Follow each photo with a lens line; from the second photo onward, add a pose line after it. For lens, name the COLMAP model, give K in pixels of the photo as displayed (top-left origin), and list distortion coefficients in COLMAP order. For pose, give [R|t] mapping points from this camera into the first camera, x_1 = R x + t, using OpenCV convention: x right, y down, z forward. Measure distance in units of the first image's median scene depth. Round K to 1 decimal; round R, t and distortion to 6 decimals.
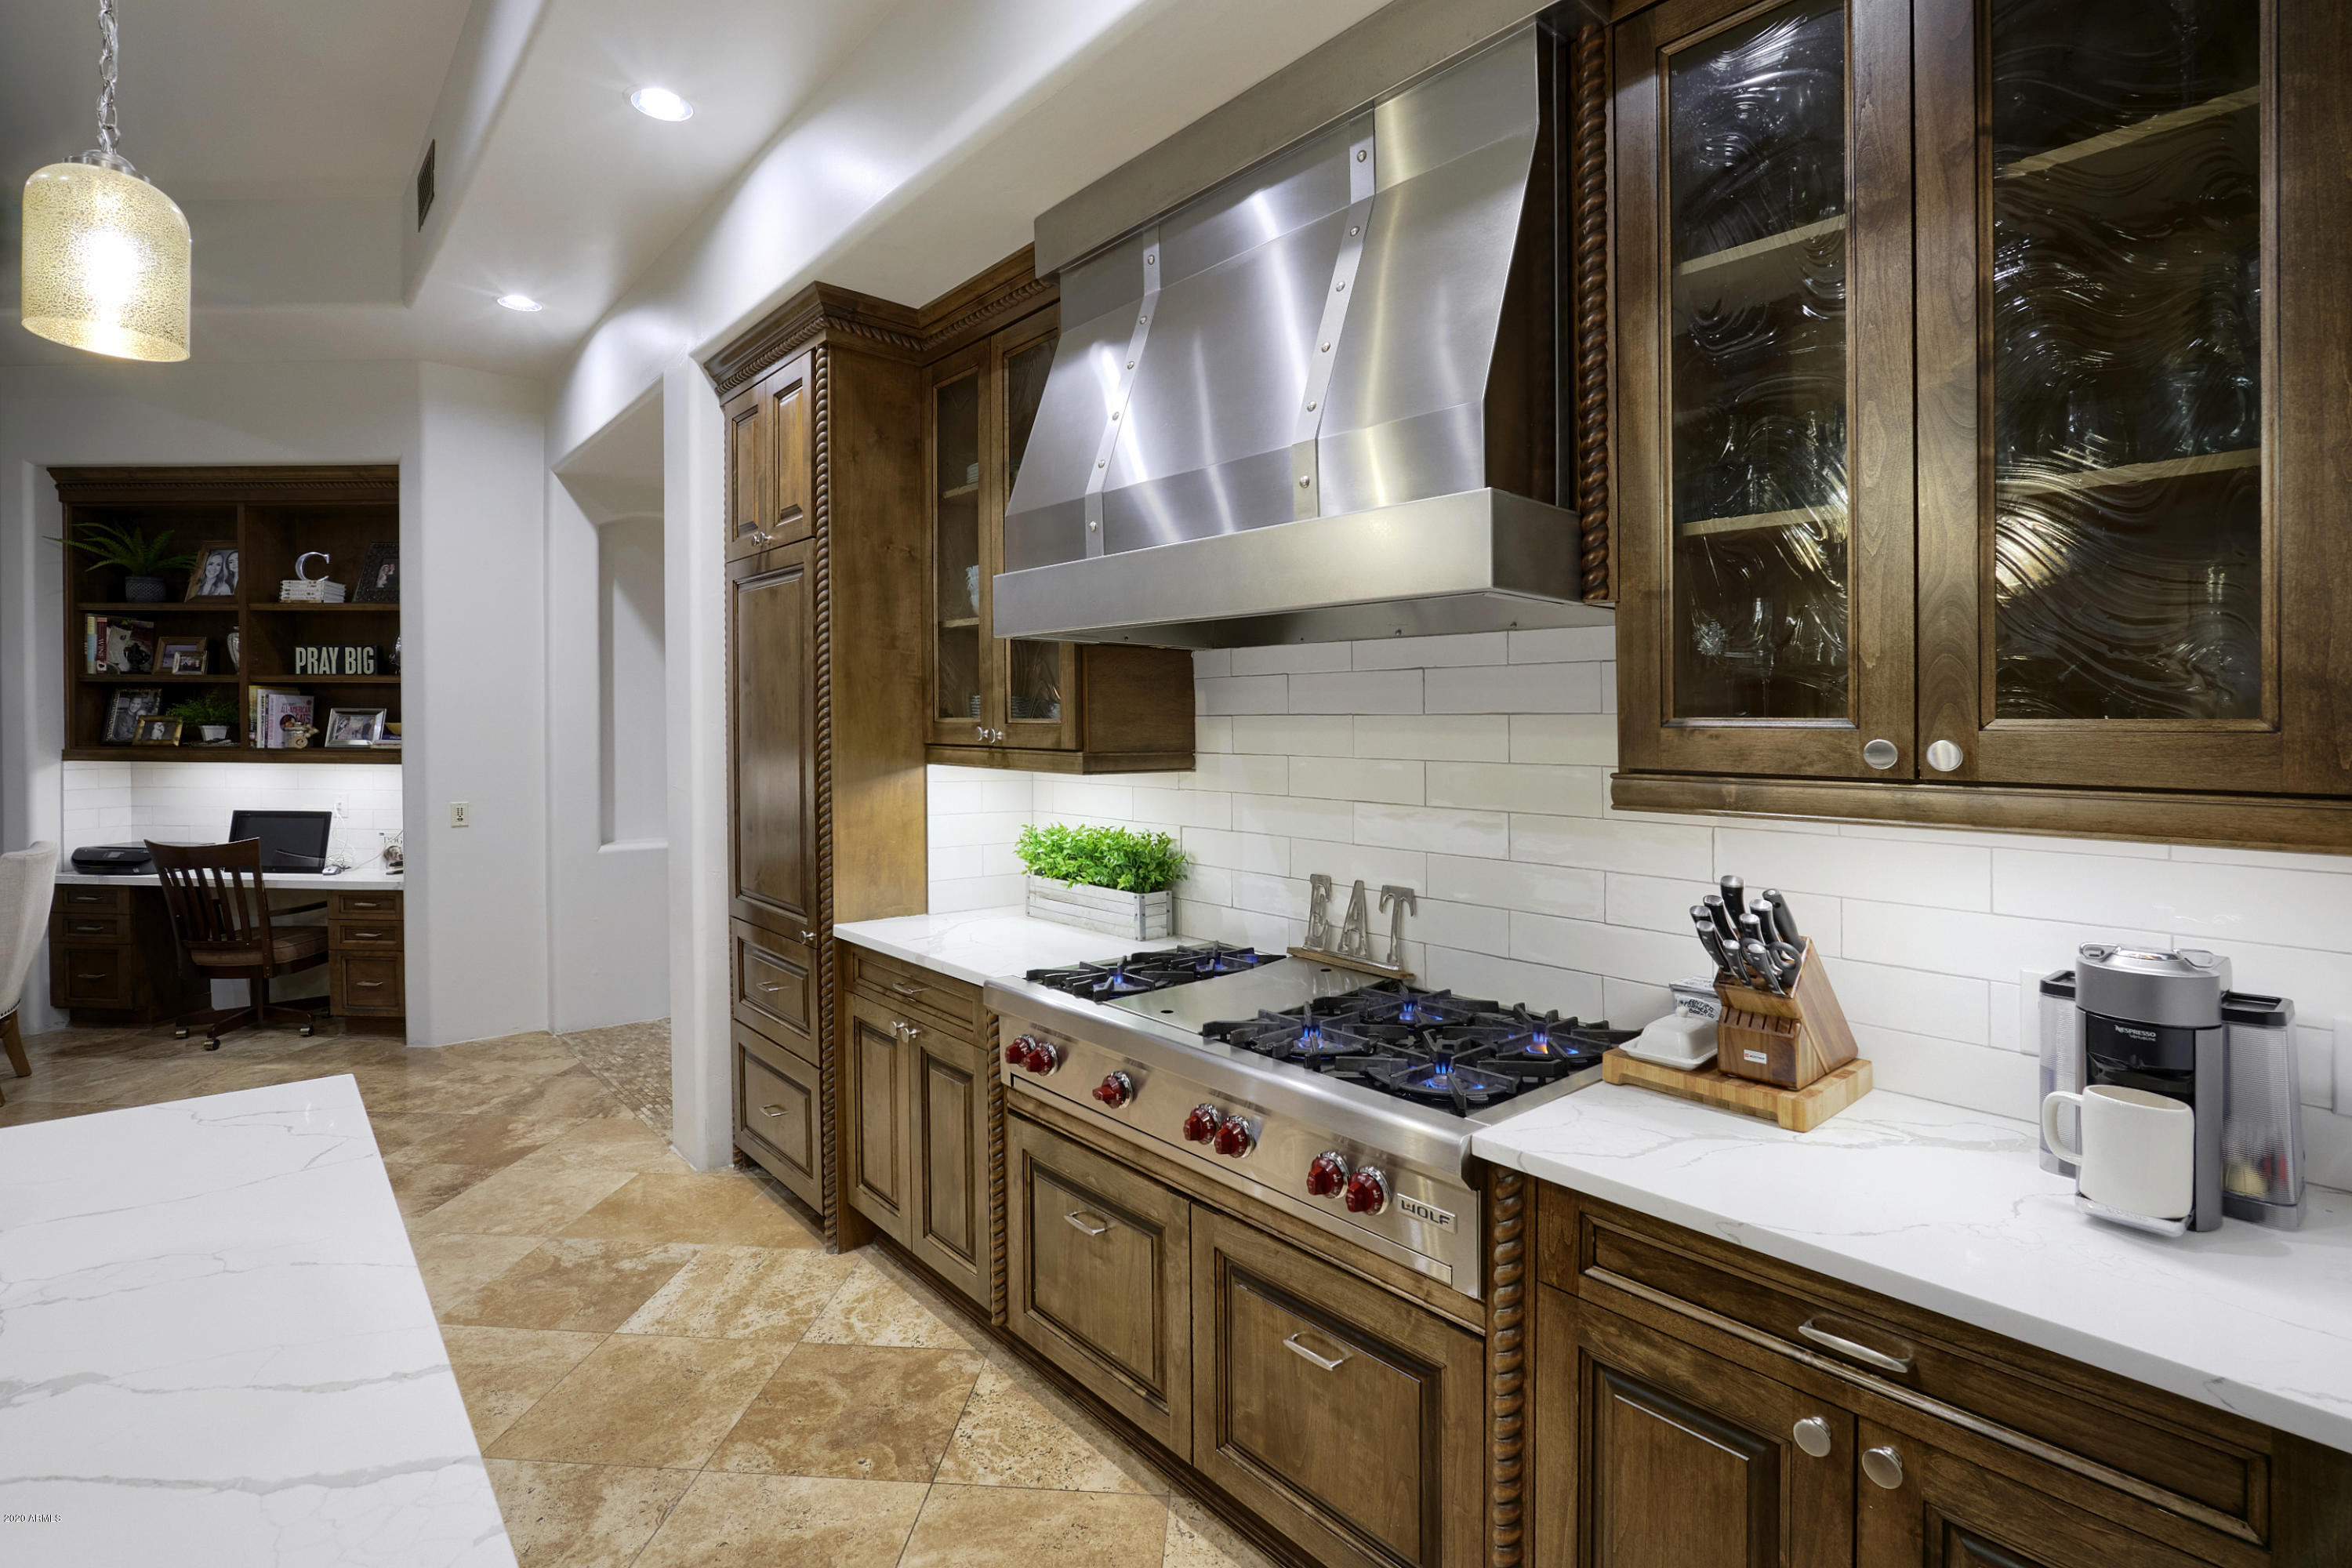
lens RADIAL K [[1072.1, 0, 1171.8], [0, 1072.1, 705.2], [0, 0, 1]] dist [0.000086, 0.000382]
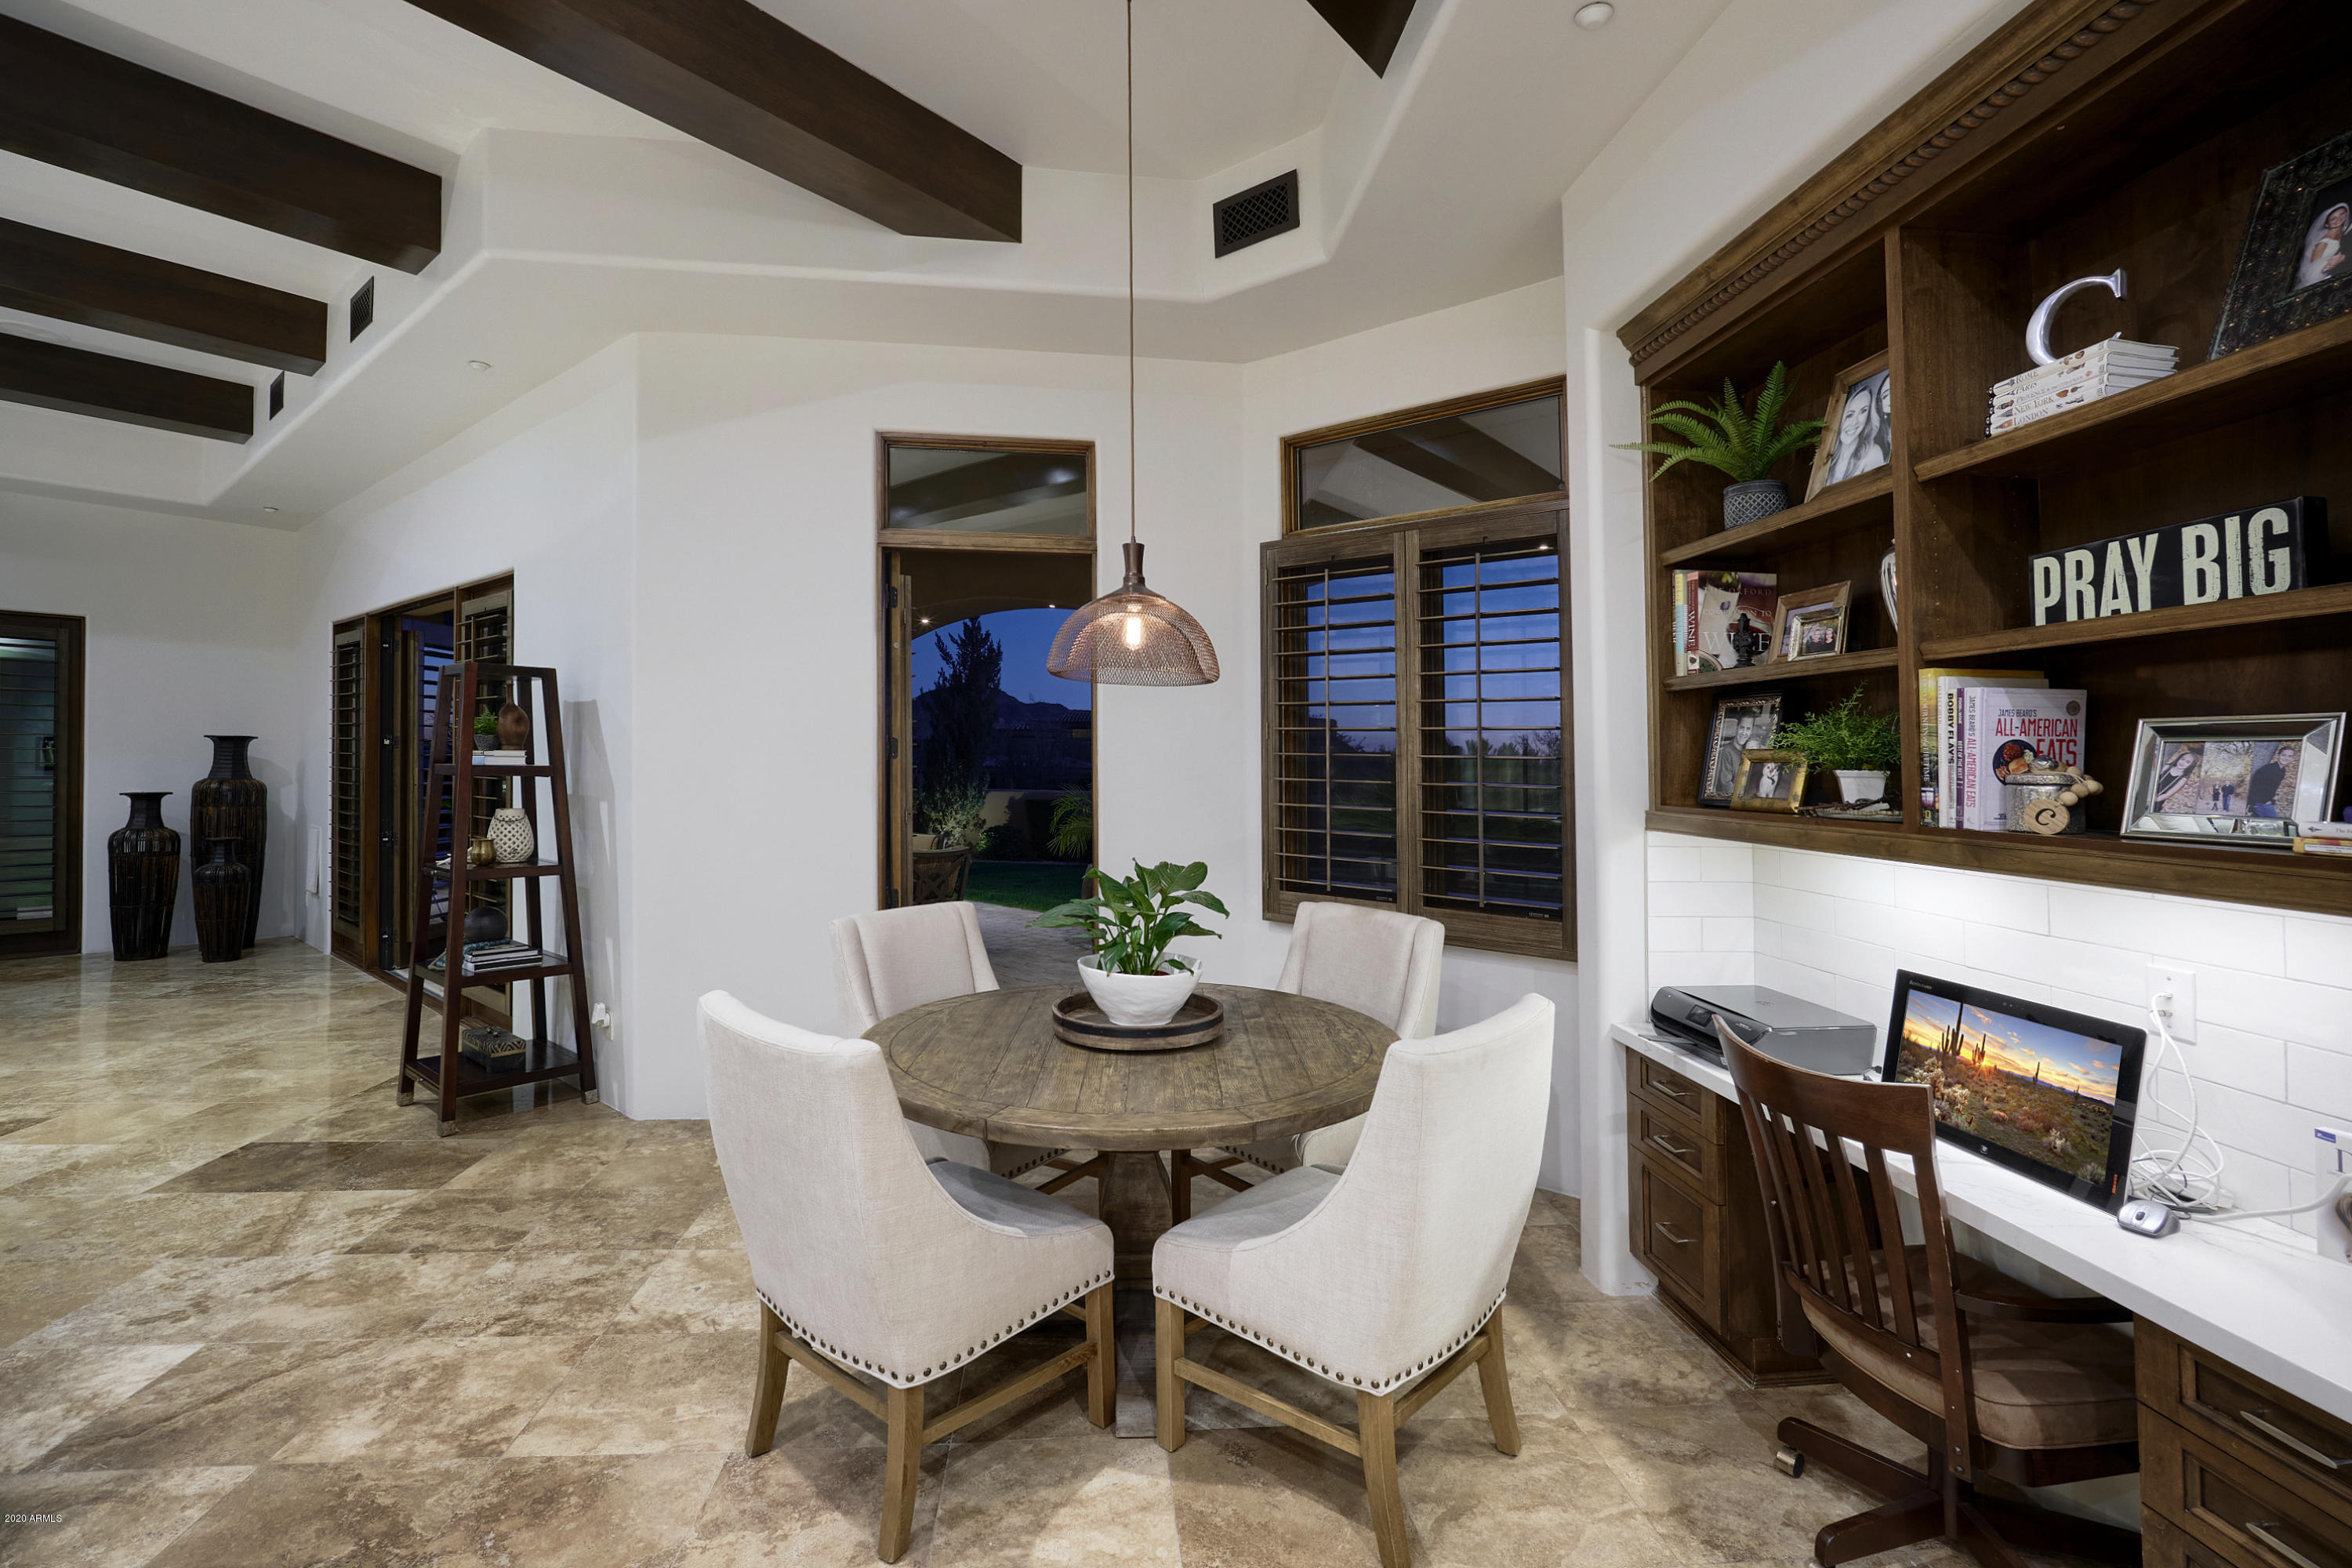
lens RADIAL K [[1042.7, 0, 1168.2], [0, 1042.7, 743.5], [0, 0, 1]] dist [-0.020153, 0.007122]
pose [[0.150083, -0.021768, -0.988434, -0.513572], [-0.002707, 0.999745, -0.022428, 0.018456], [0.988670, 0.006042, 0.149986, 0.654485]]
